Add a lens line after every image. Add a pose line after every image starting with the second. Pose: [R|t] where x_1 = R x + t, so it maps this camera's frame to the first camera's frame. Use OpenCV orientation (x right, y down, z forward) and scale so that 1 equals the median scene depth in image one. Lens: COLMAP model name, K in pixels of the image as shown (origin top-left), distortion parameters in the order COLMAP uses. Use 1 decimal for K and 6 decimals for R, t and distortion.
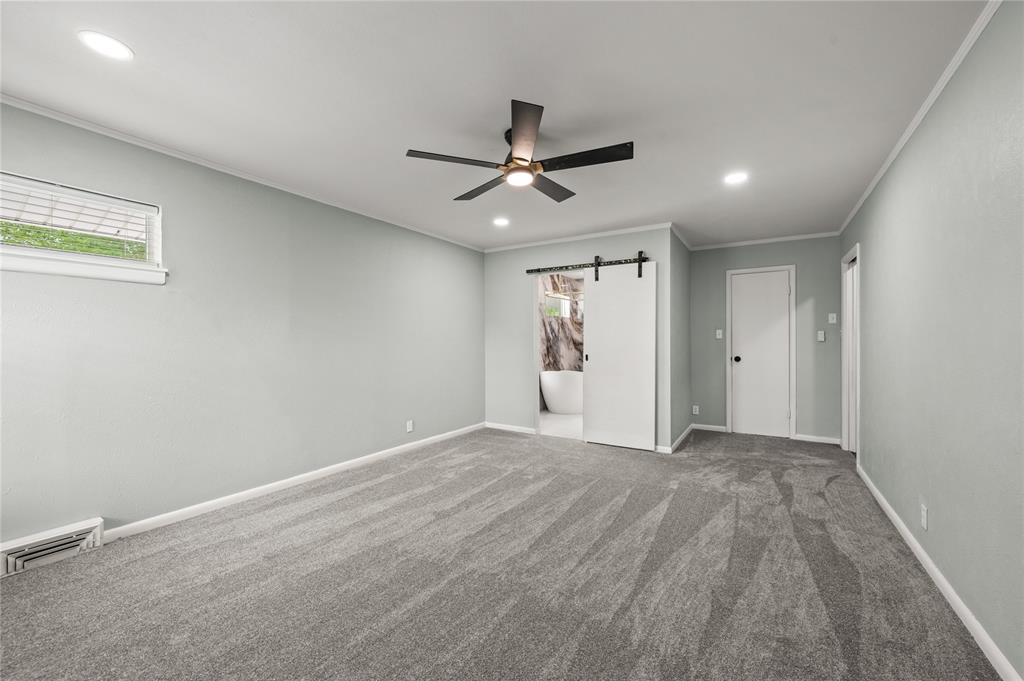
lens RADIAL K [[406.3, 0, 520.7], [0, 406.3, 342.5], [0, 0, 1]] dist [0.000339, 0.000745]
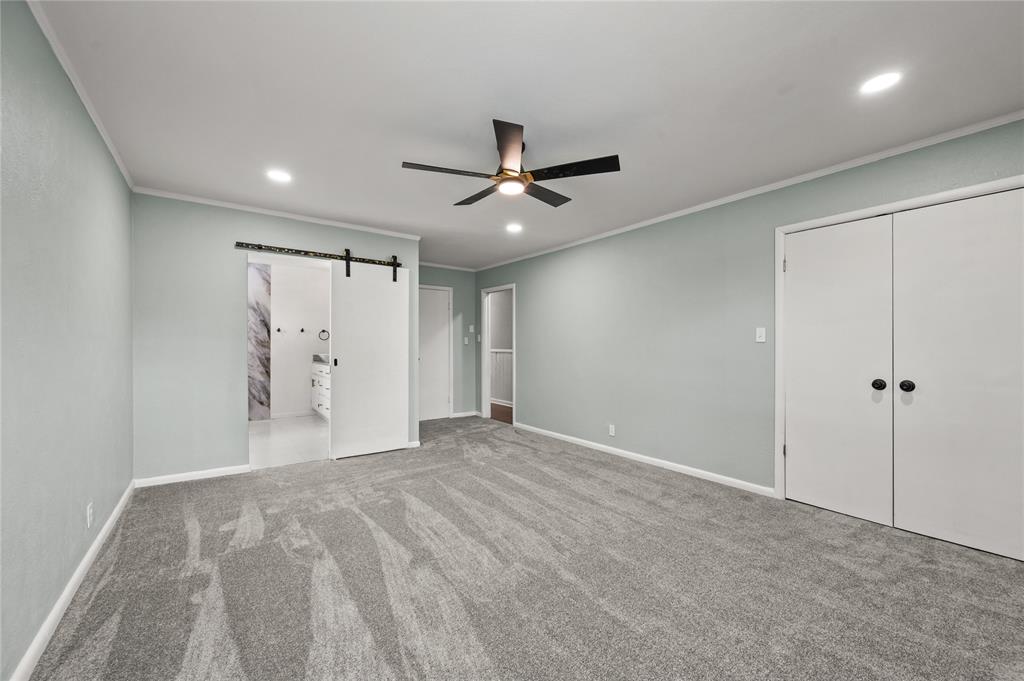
lens RADIAL K [[406.3, 0, 517.1], [0, 406.3, 340.9], [0, 0, 1]] dist [0.000339, 0.000745]
pose [[0.364563, 0.011969, 0.931102, -0.588669], [-0.002811, 0.999927, -0.011753, 0.000411], [-0.931174, 0.001668, 0.364570, 0.369379]]
